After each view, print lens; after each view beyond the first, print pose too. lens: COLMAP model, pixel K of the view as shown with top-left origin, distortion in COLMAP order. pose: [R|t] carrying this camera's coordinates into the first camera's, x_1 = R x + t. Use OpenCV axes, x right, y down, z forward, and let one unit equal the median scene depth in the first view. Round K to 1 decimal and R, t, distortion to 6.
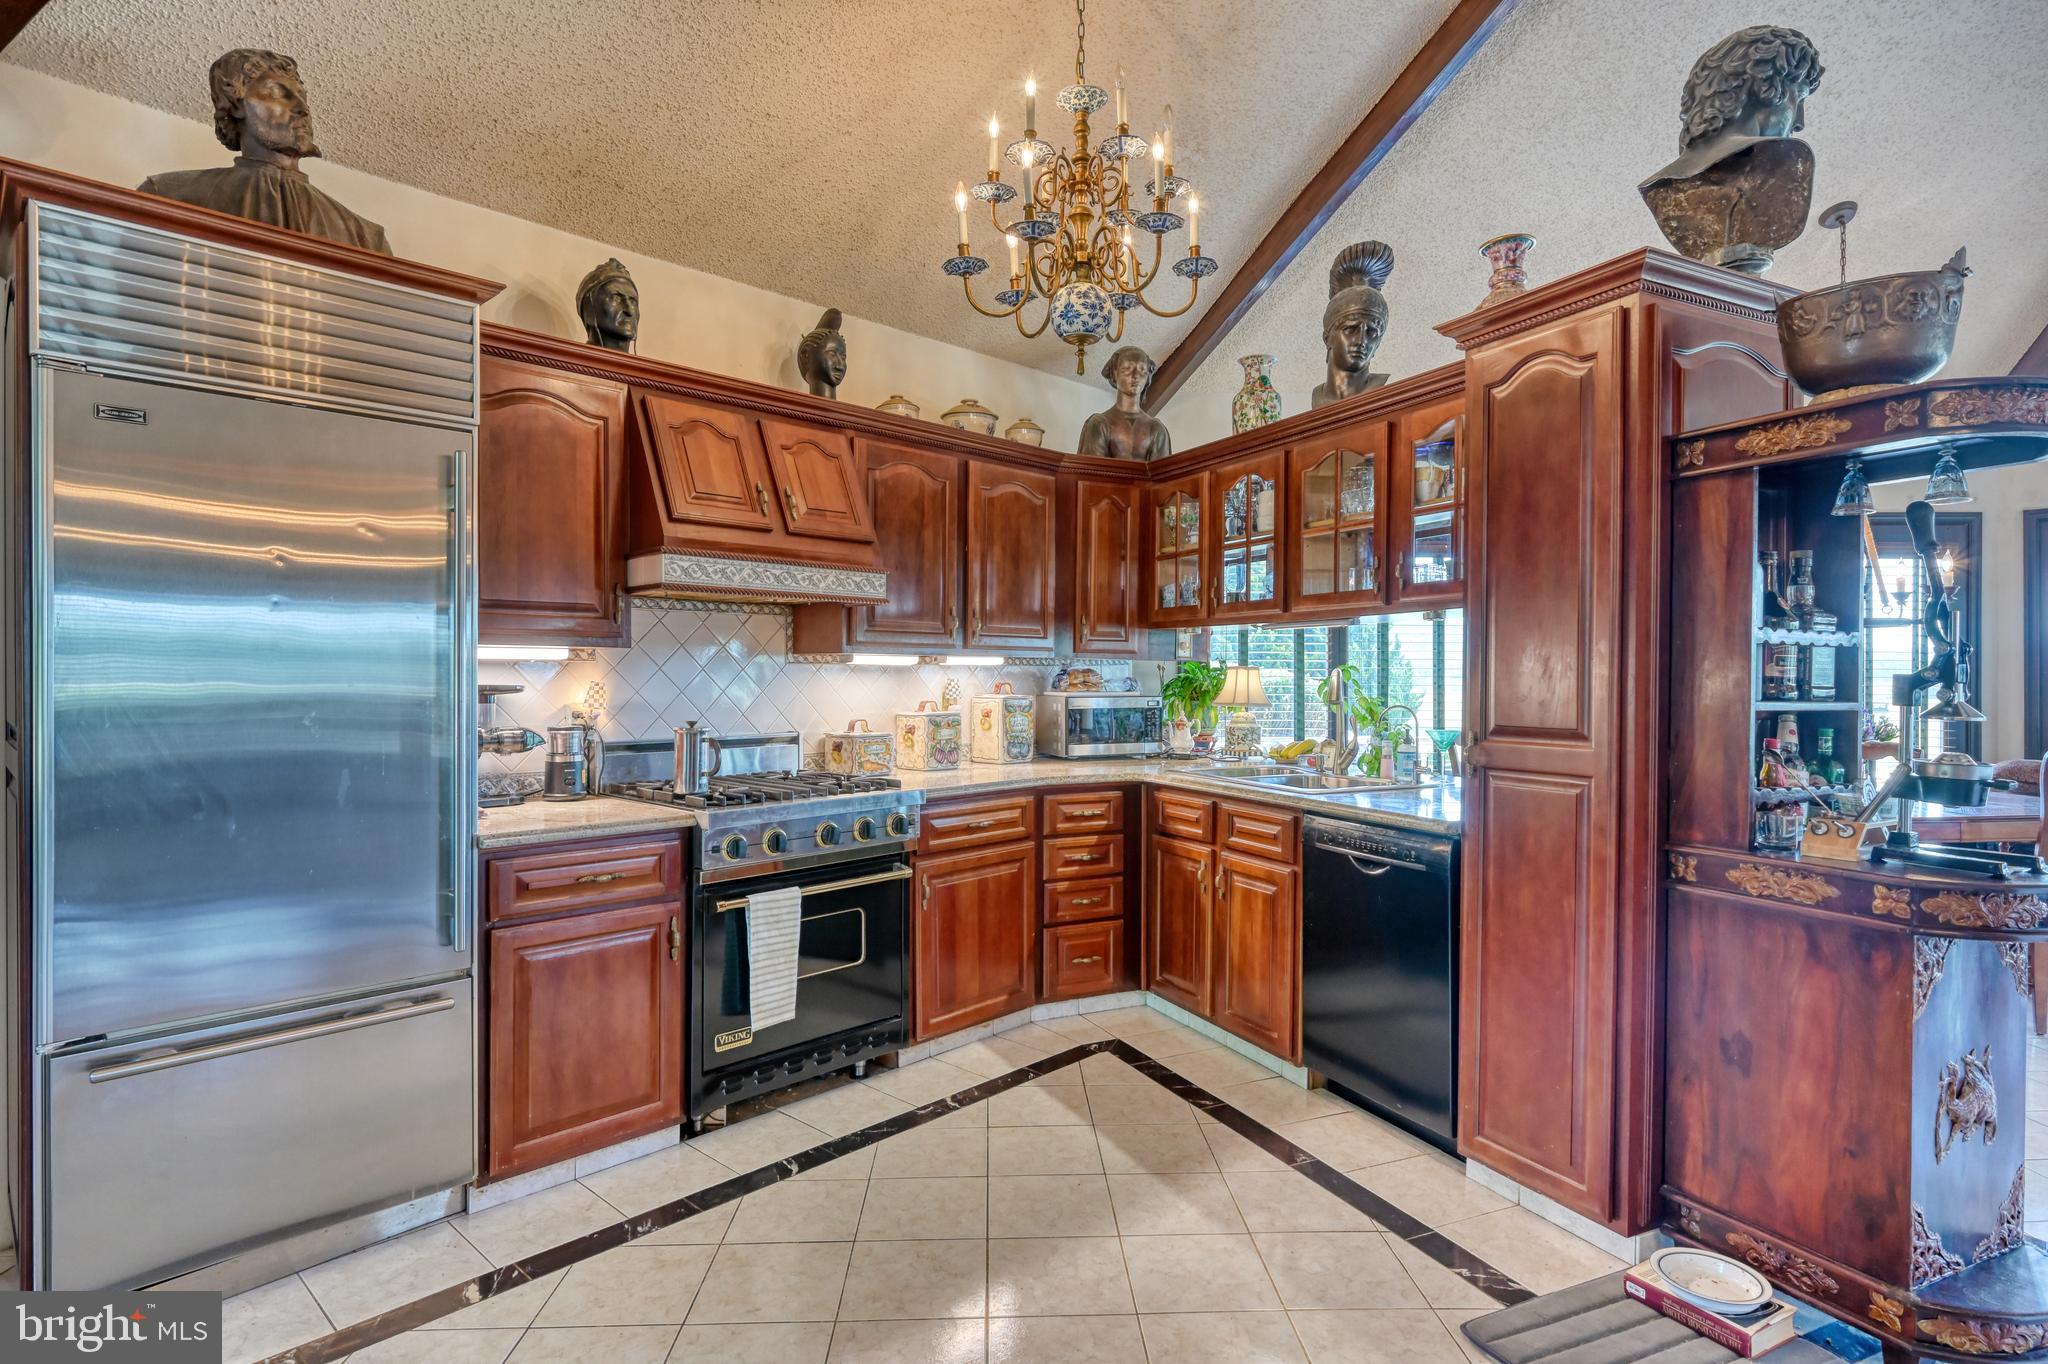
lens RADIAL K [[1128.6, 0, 1024.0], [0, 1128.6, 682.0], [0, 0, 1]] dist [-0.002483, -0.000134]
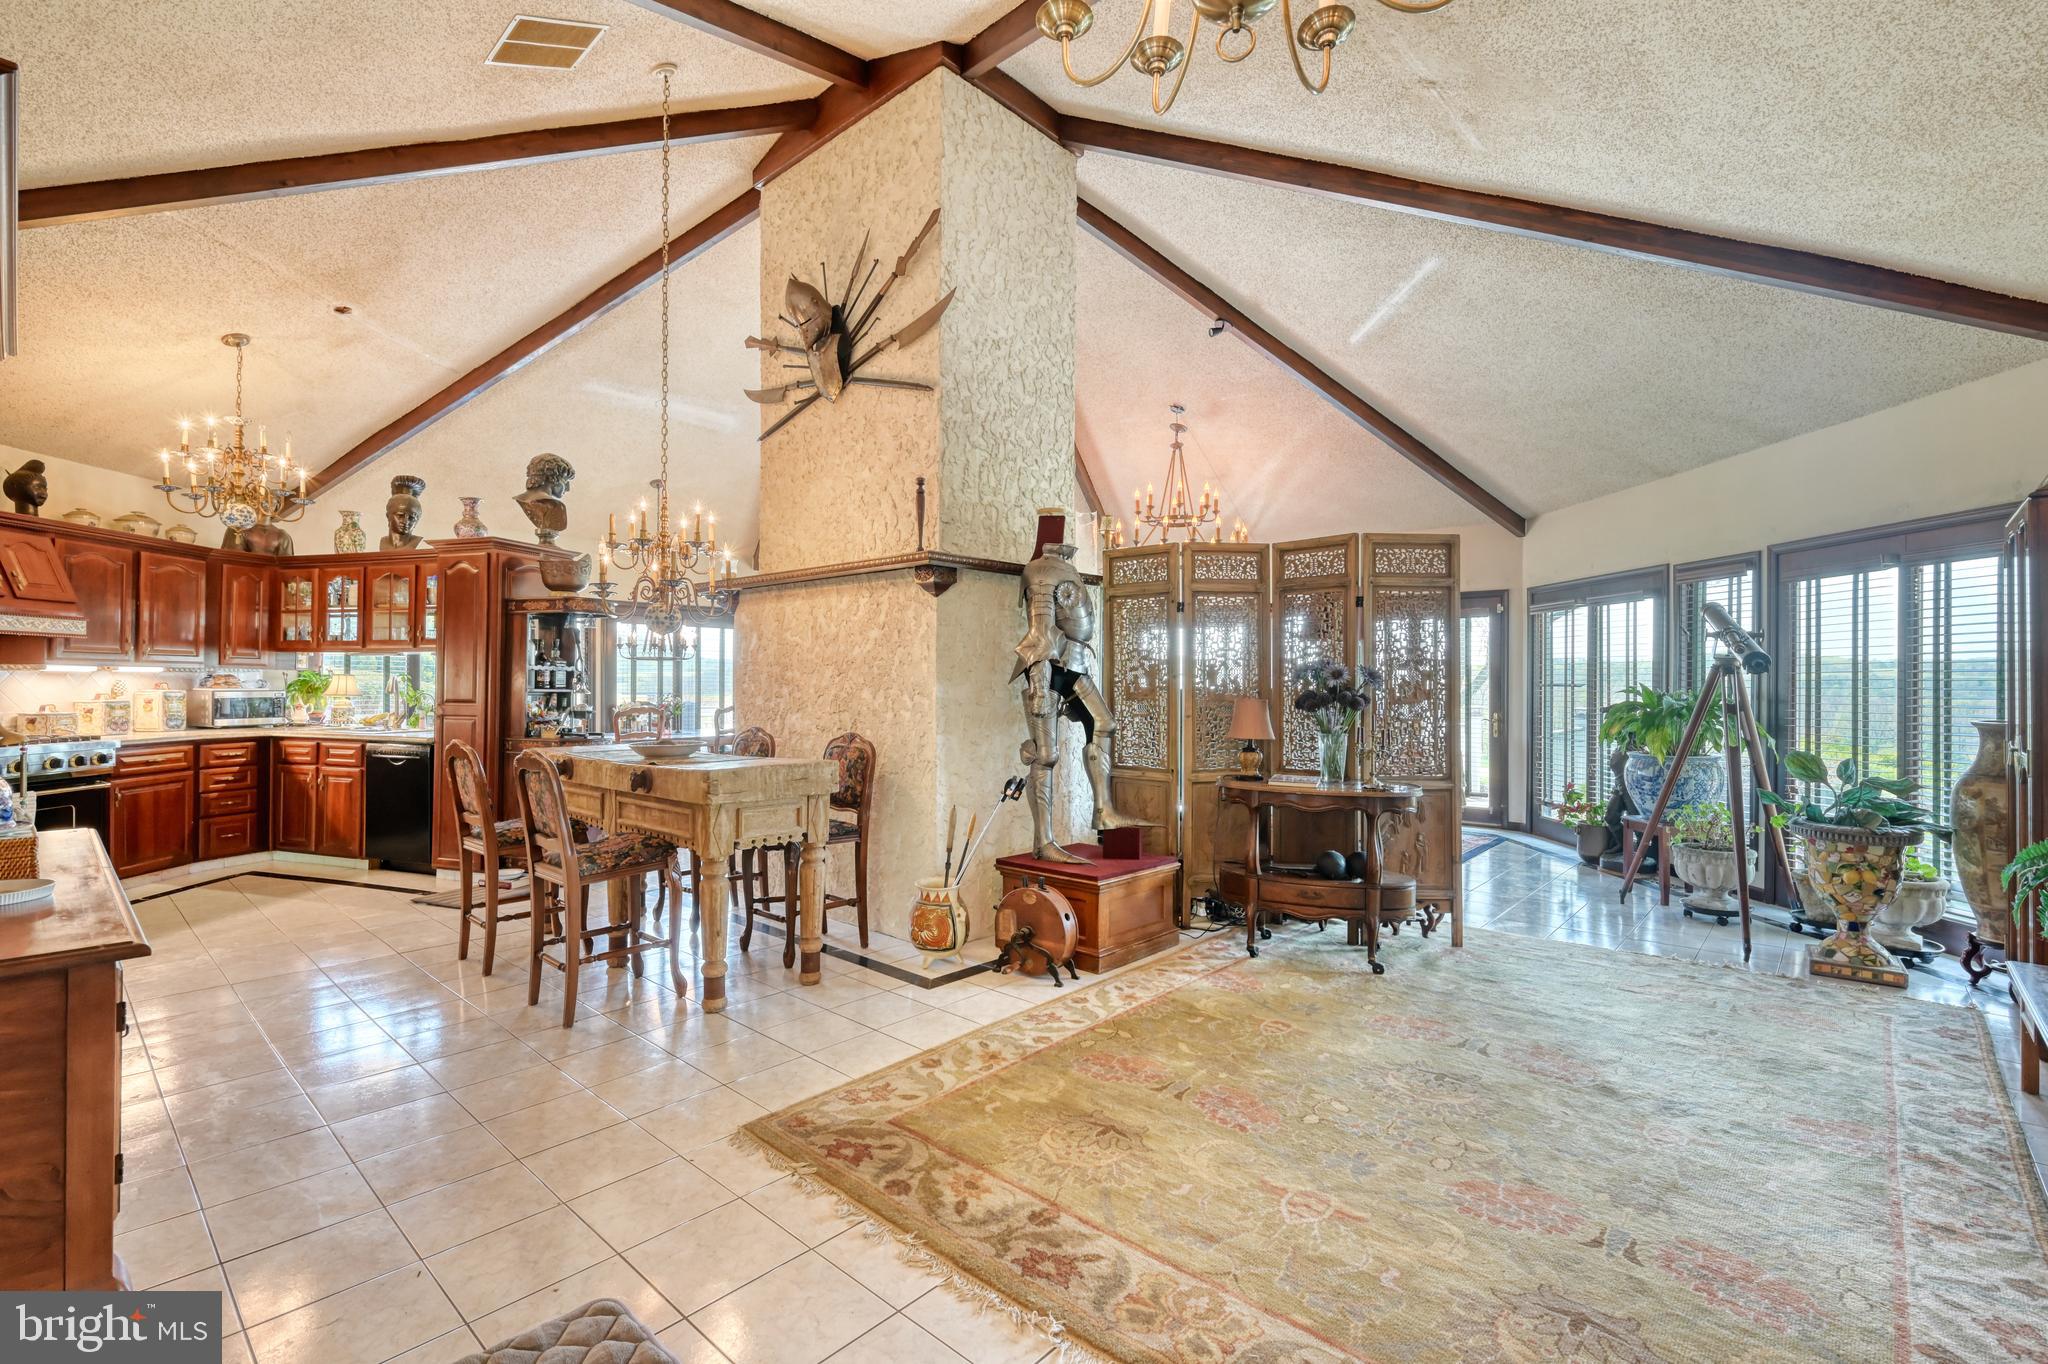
lens RADIAL K [[912.0, 0, 1024.0], [0, 912.0, 682.0], [0, 0, 1]] dist [0.000572, 0.000228]
pose [[0.698594, 0.005347, 0.715498, -0.103454], [-0.002821, 0.999985, -0.004719, 0.002983], [-0.715513, 0.001279, 0.698599, -0.927910]]
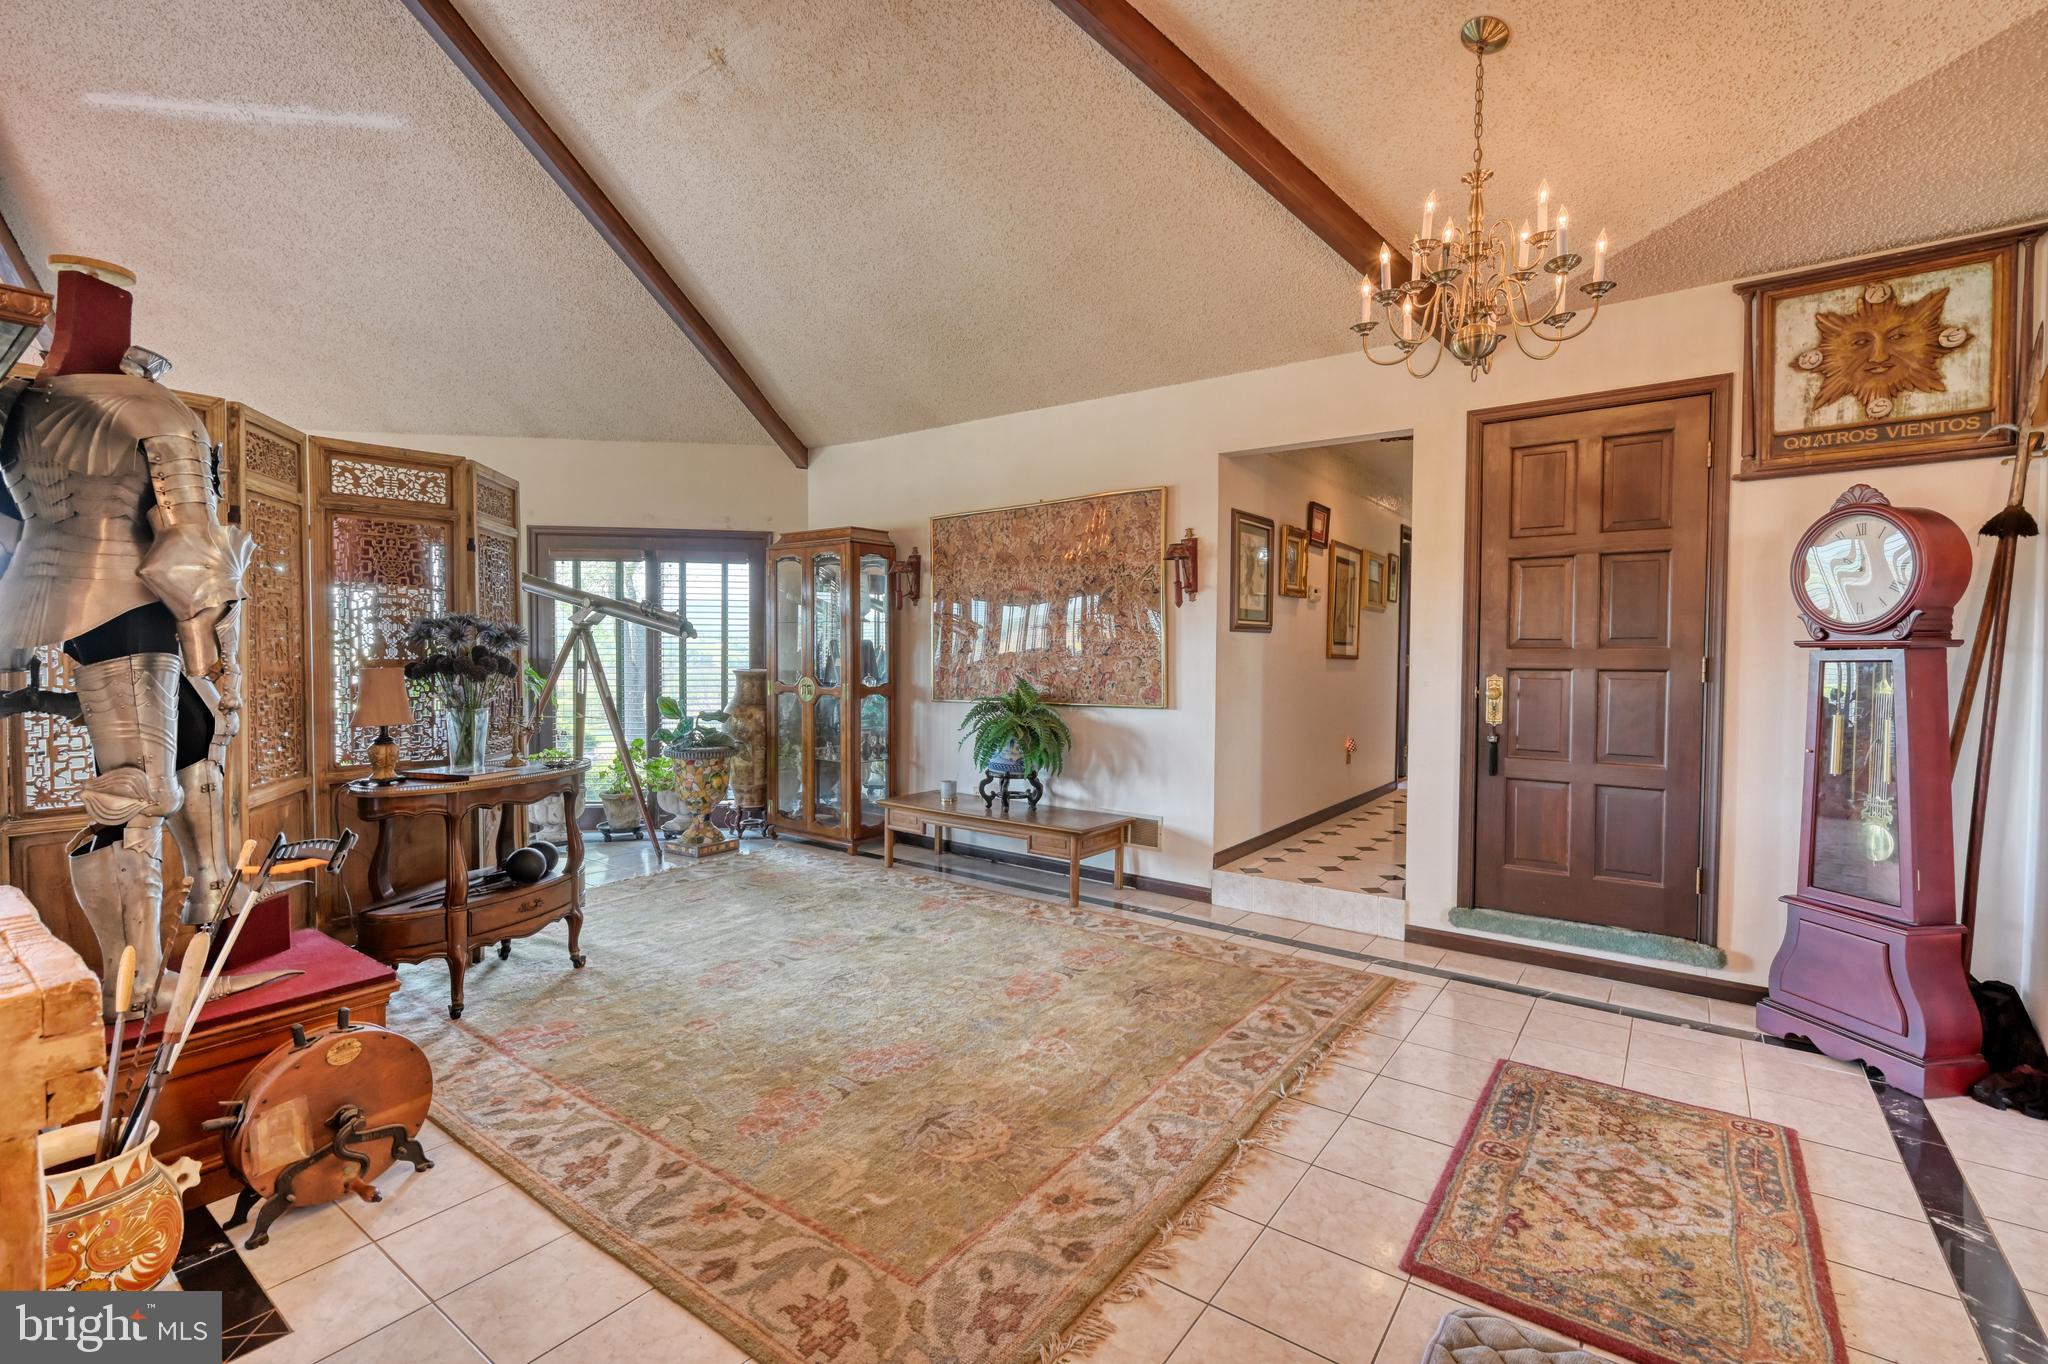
lens RADIAL K [[912.0, 0, 1024.0], [0, 912.0, 682.0], [0, 0, 1]] dist [0.000572, 0.000228]
pose [[-0.785140, -0.026055, 0.618770, 0.194668], [-0.005182, 0.999356, 0.035505, -0.007249], [-0.619296, 0.024670, -0.784770, 1.926640]]
